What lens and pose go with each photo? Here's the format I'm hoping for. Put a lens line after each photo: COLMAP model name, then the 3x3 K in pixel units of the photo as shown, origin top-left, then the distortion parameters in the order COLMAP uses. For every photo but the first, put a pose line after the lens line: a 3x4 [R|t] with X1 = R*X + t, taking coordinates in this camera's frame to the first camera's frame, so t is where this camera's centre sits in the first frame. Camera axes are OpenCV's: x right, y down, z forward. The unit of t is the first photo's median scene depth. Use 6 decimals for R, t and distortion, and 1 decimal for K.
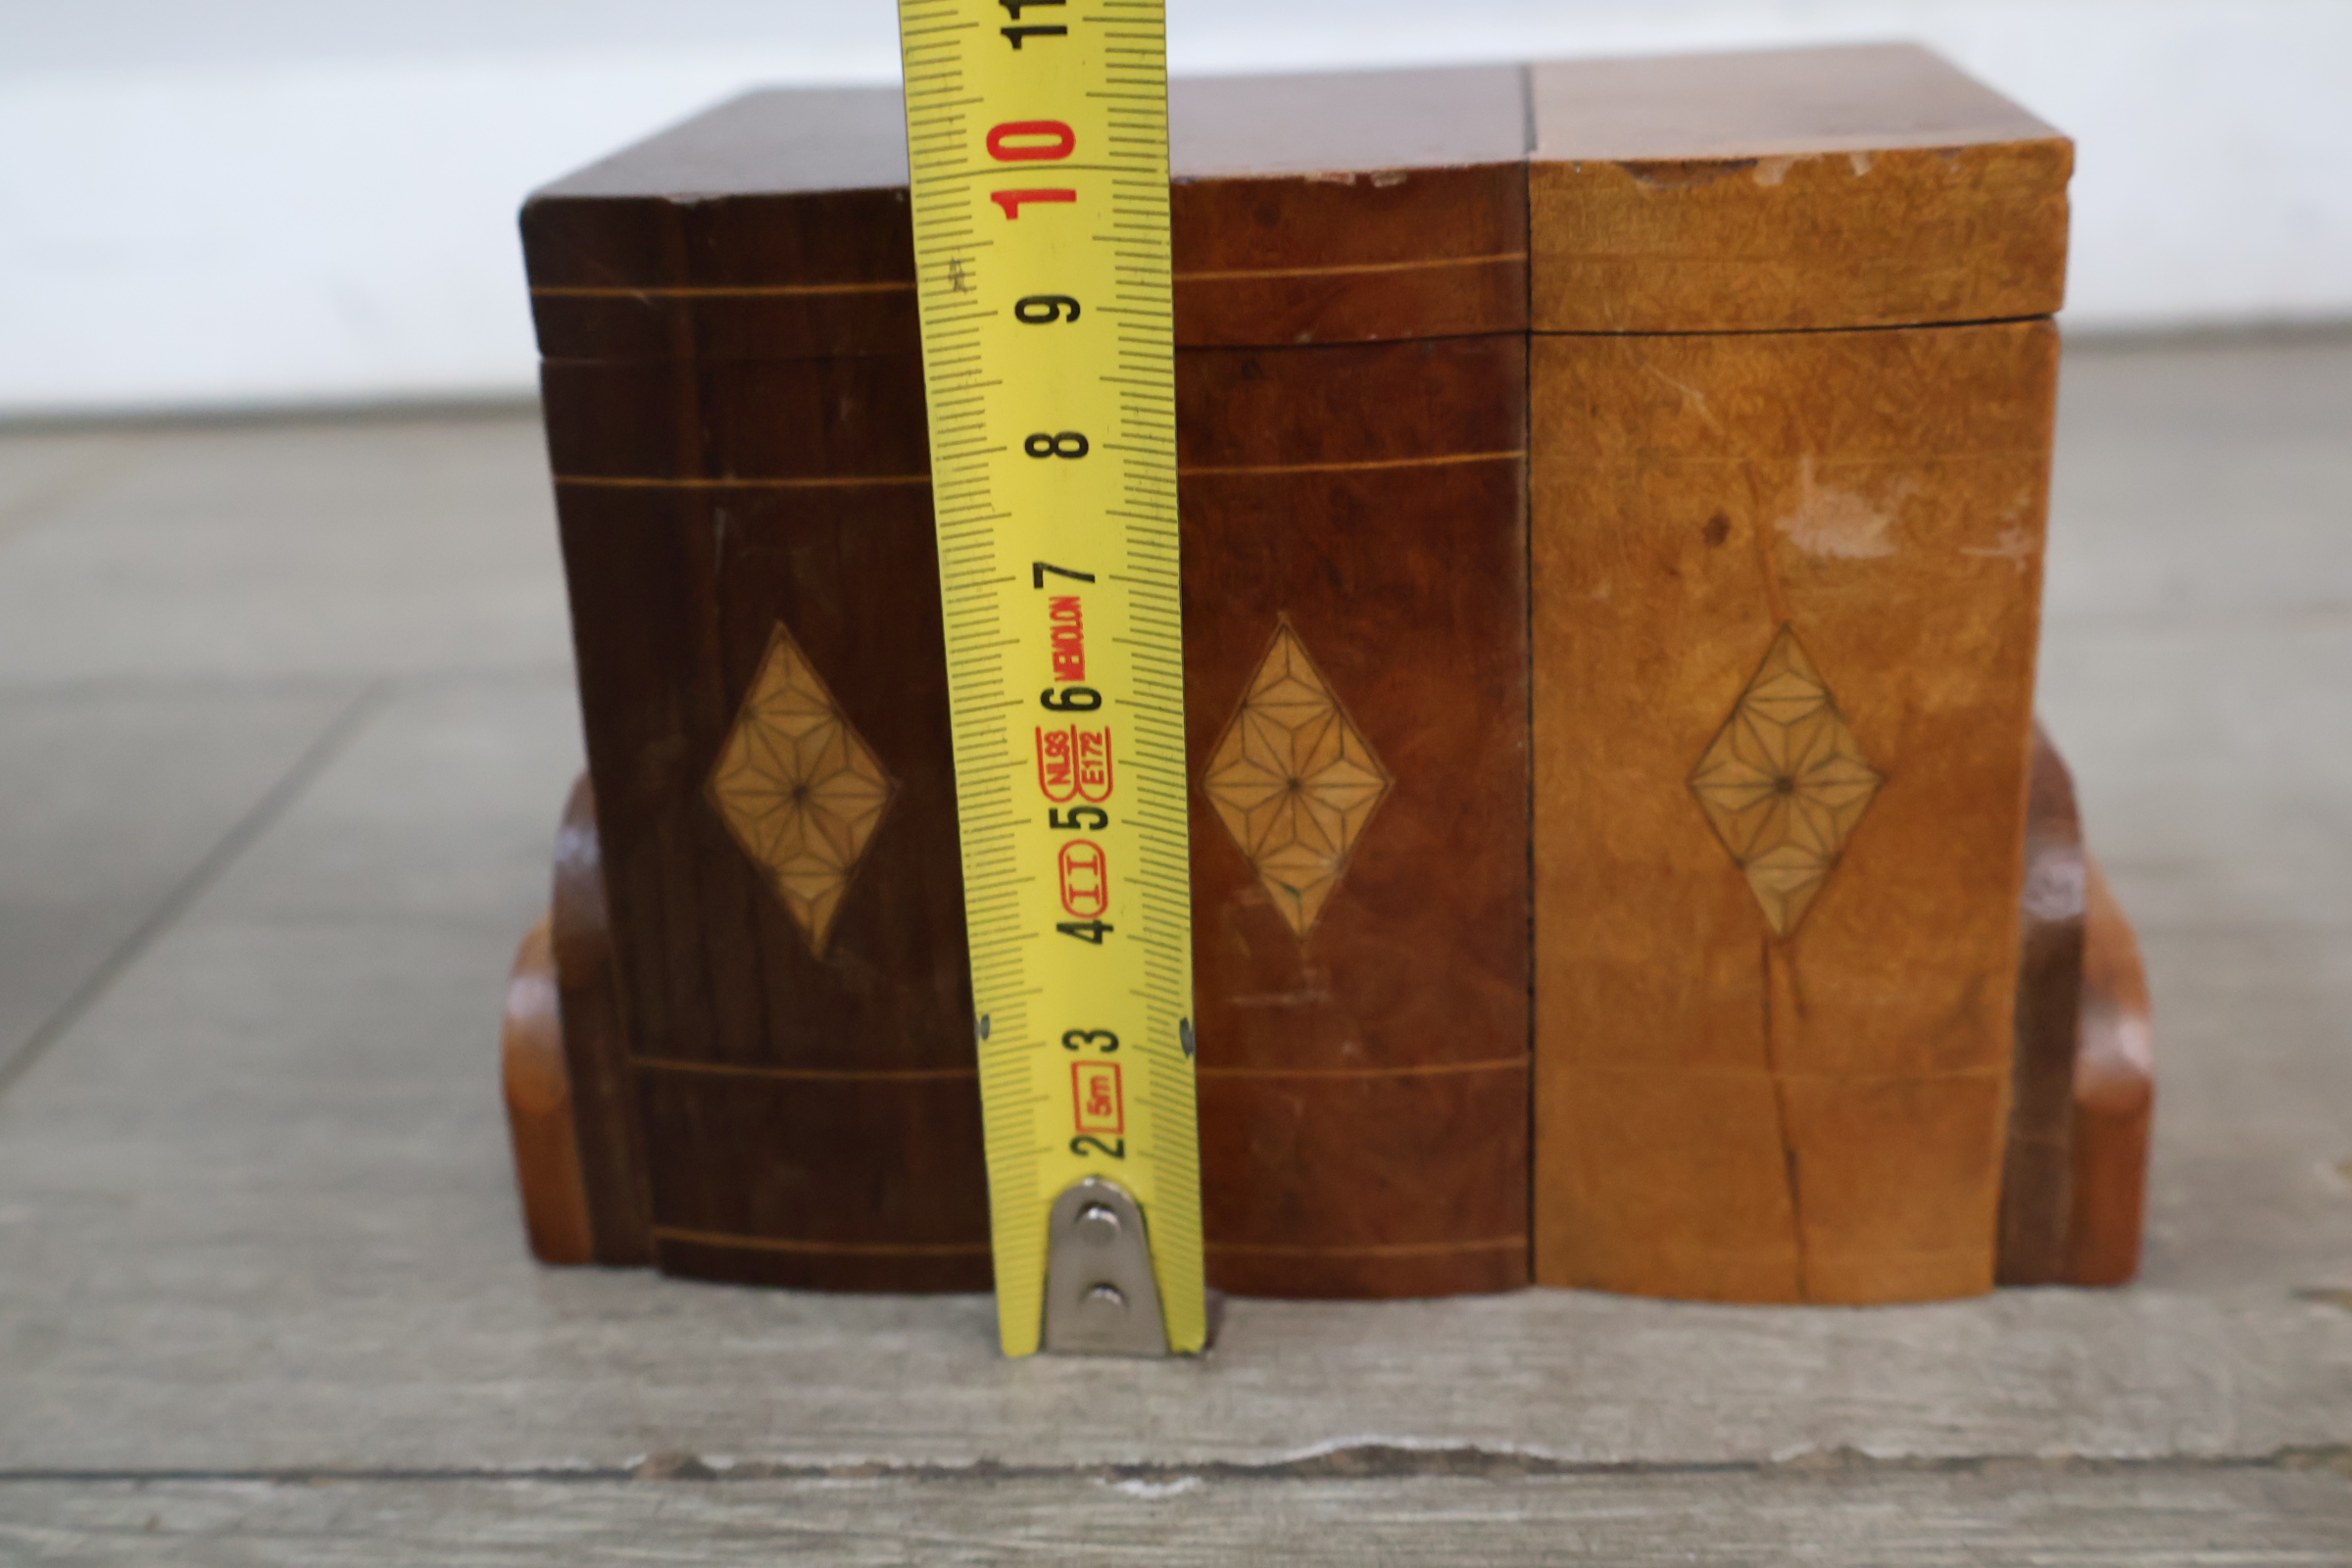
lens RADIAL K [[2664.2, 0, 1177.0], [0, 2664.2, 761.0], [0, 0, 1]] dist [0.013154, -0.014827]
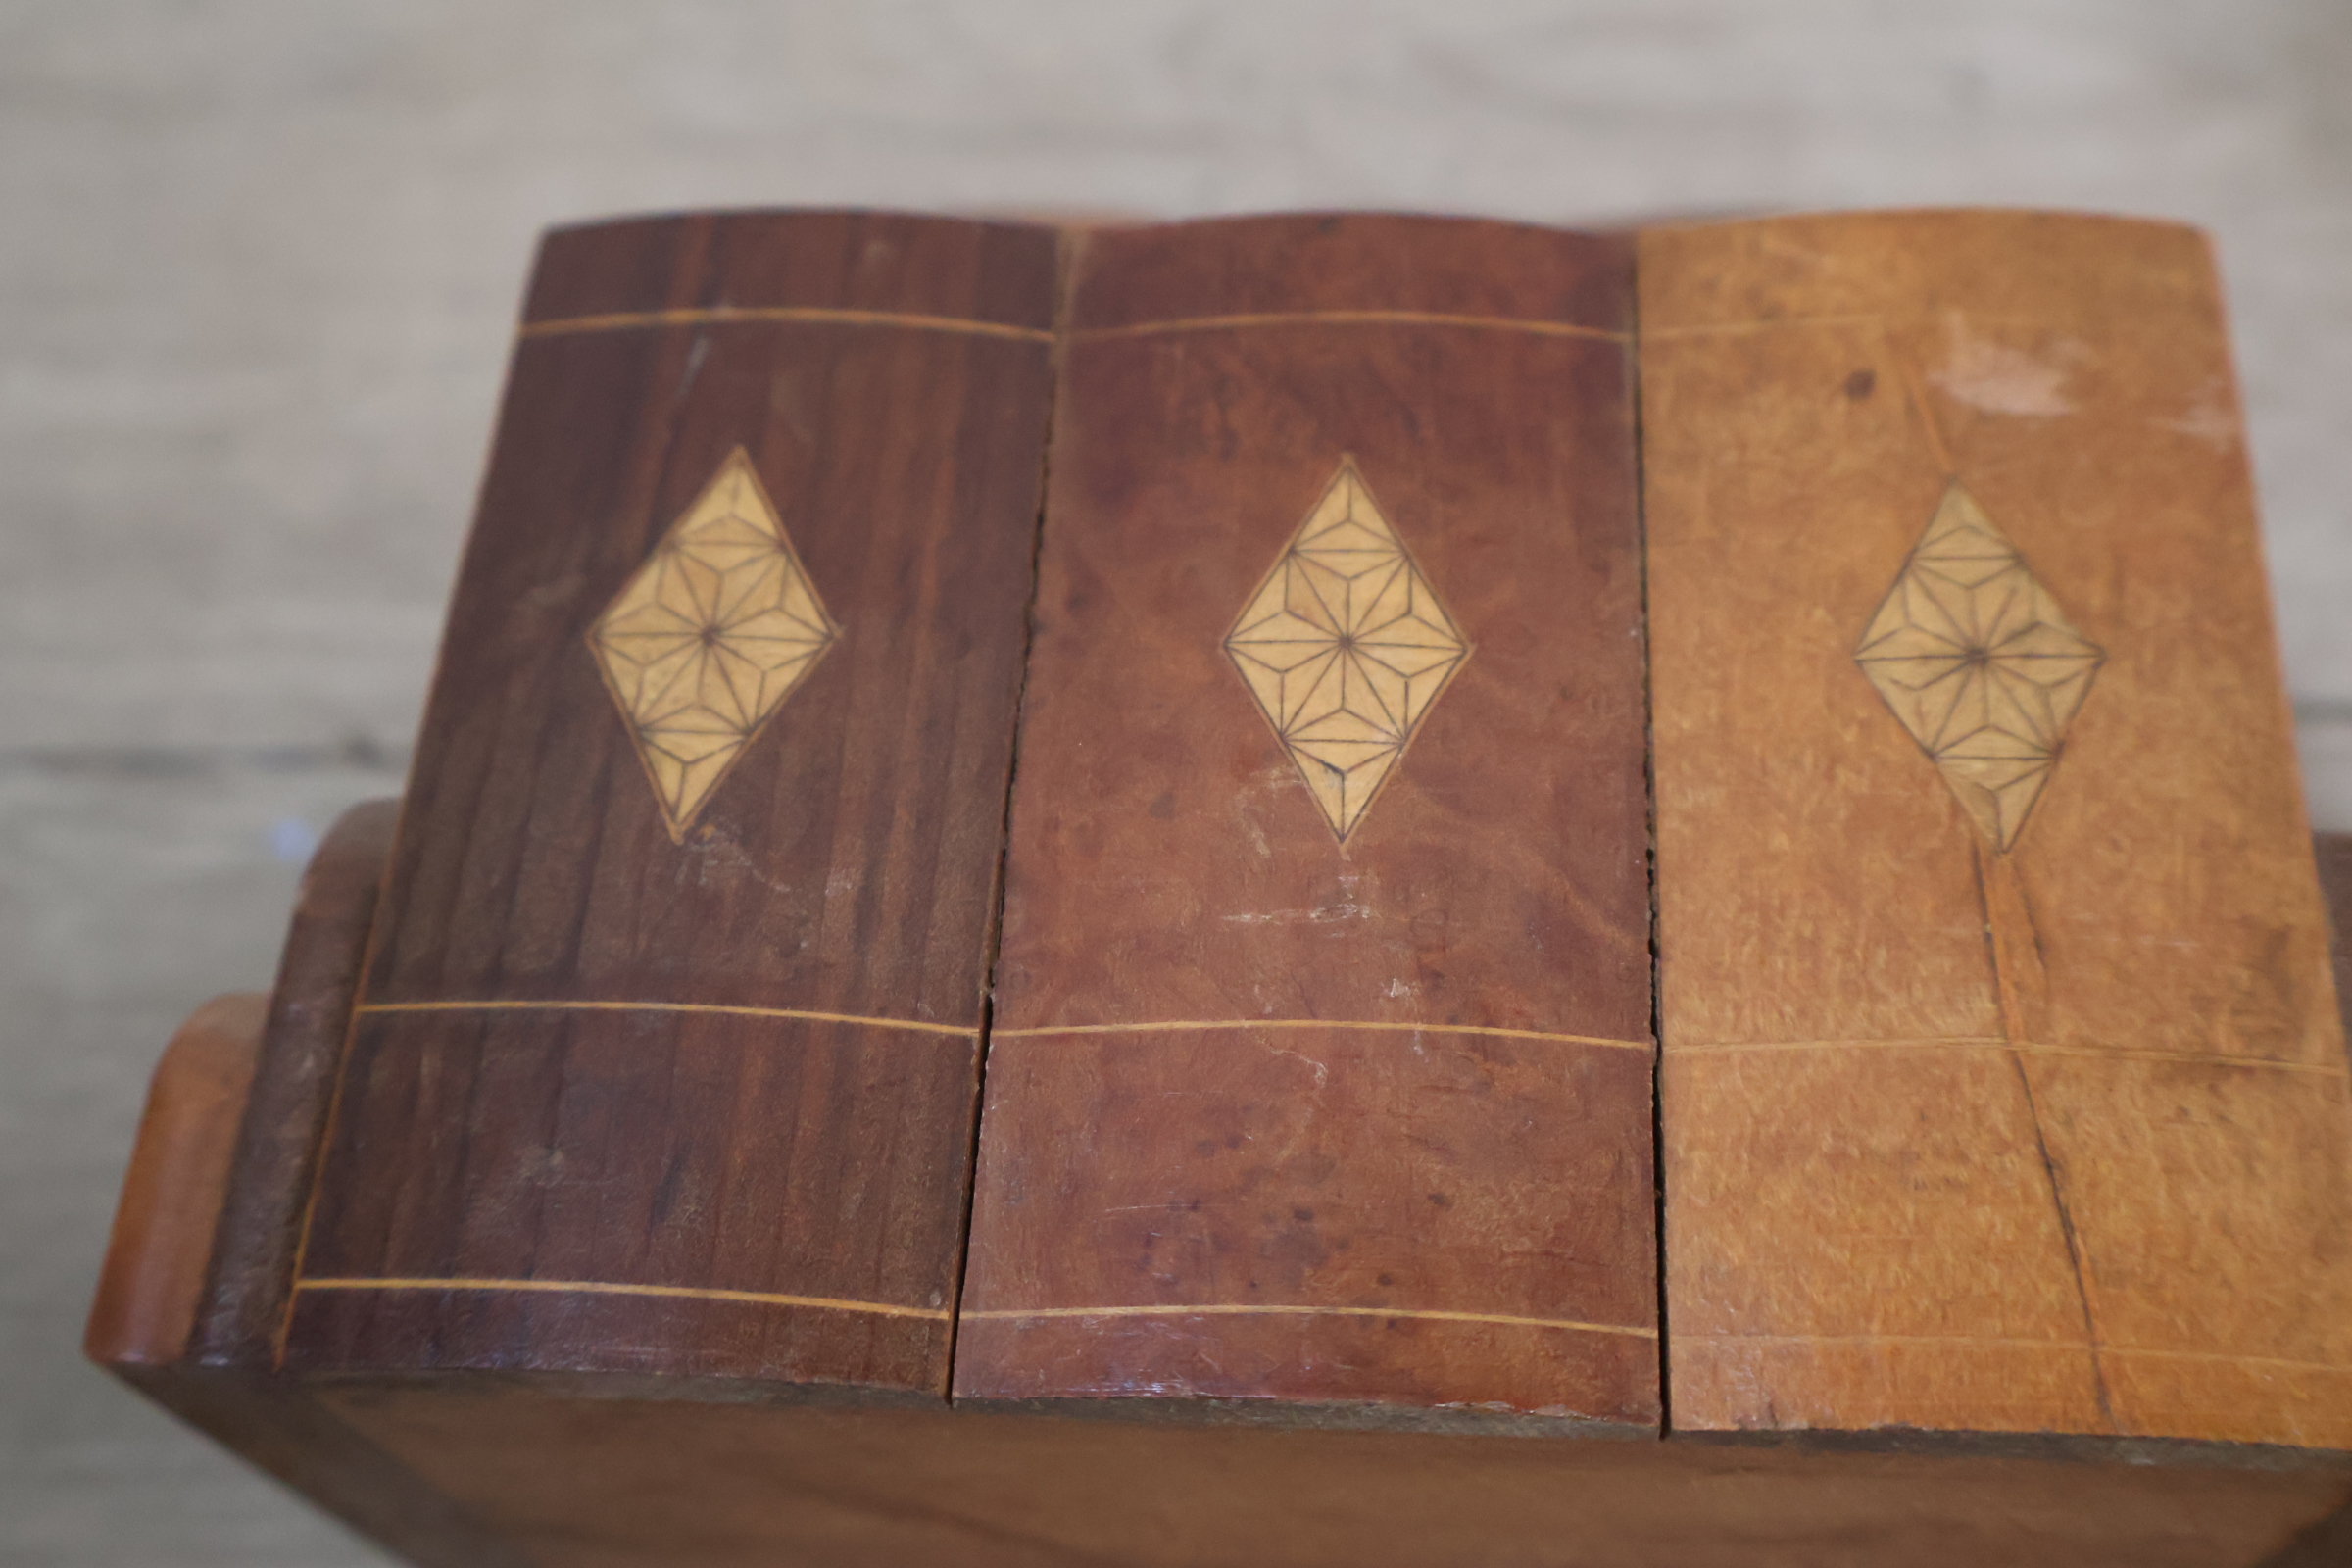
lens RADIAL K [[2664.2, 0, 1177.0], [0, 2664.2, 761.0], [0, 0, 1]] dist [0.013154, -0.014827]
pose [[0.992983, 0.116983, -0.017307, 0.012276], [-0.089489, 0.647665, -0.756651, 0.632820], [-0.077306, 0.752891, 0.653589, 0.523200]]
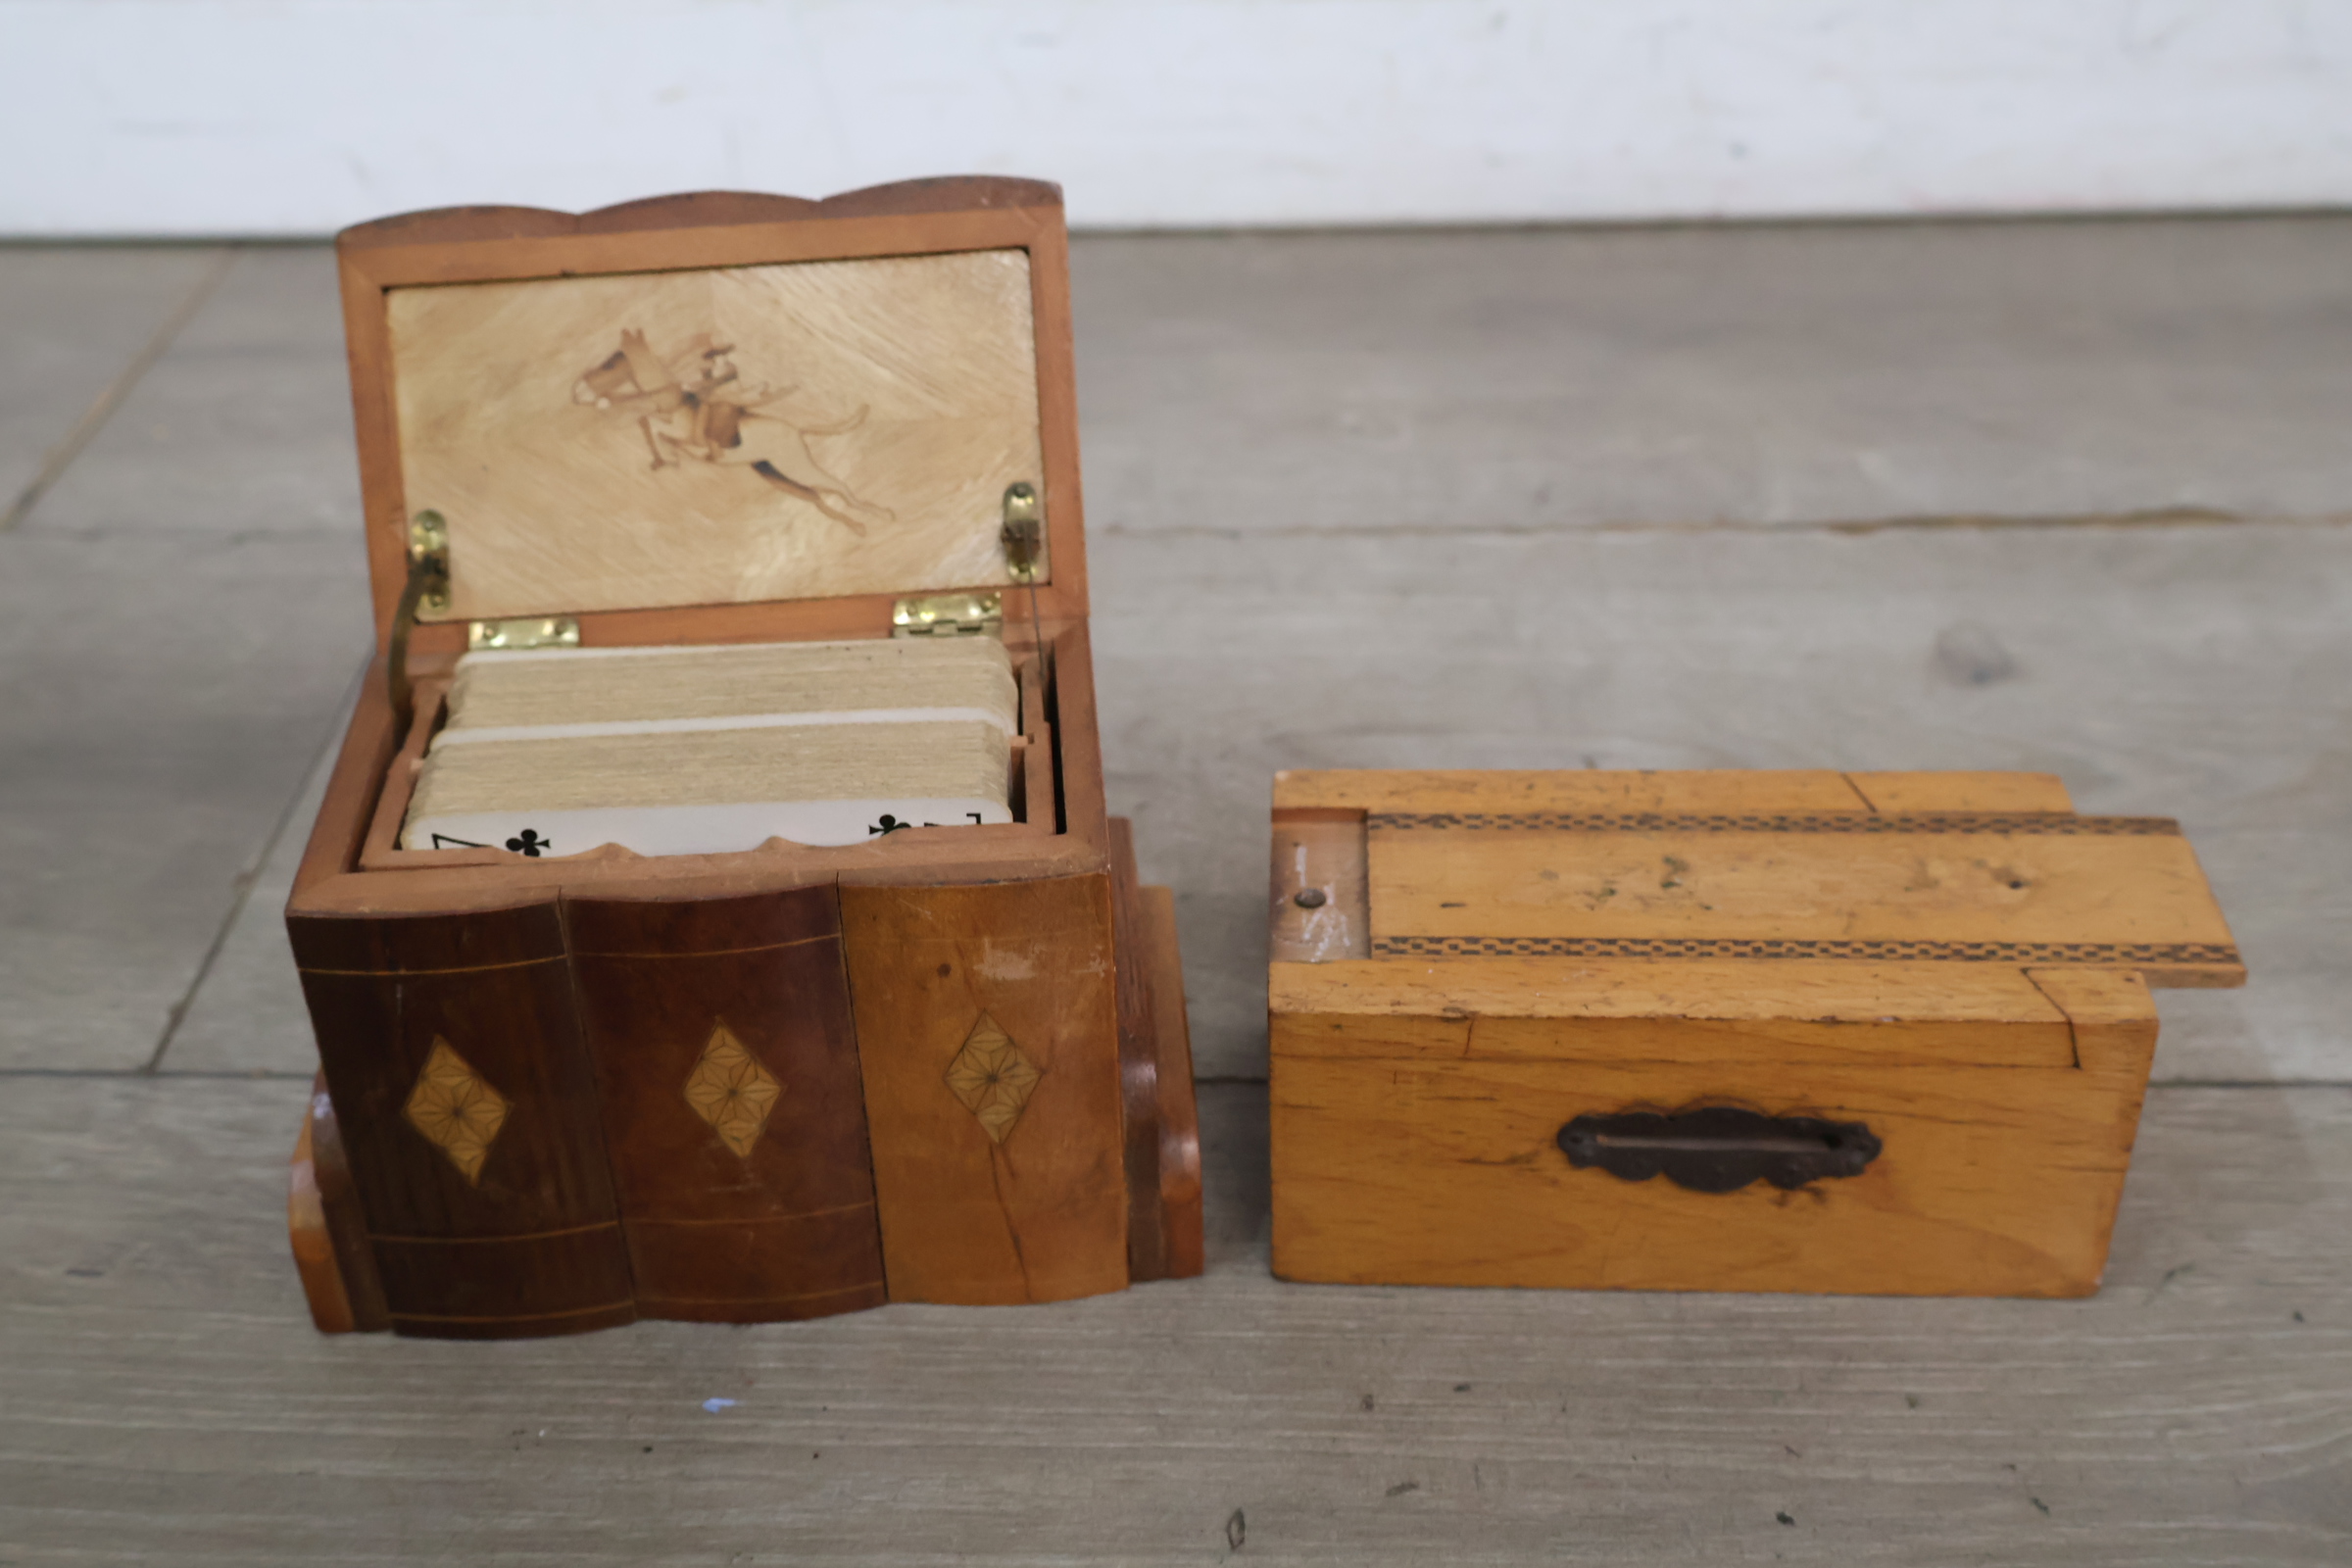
lens RADIAL K [[2664.2, 0, 1177.0], [0, 2664.2, 761.0], [0, 0, 1]] dist [0.013154, -0.014827]
pose [[0.984960, -0.075402, 0.155461, 0.078233], [0.038555, 0.972982, 0.227637, -0.630115], [-0.168425, -0.218220, 0.961256, -0.788734]]
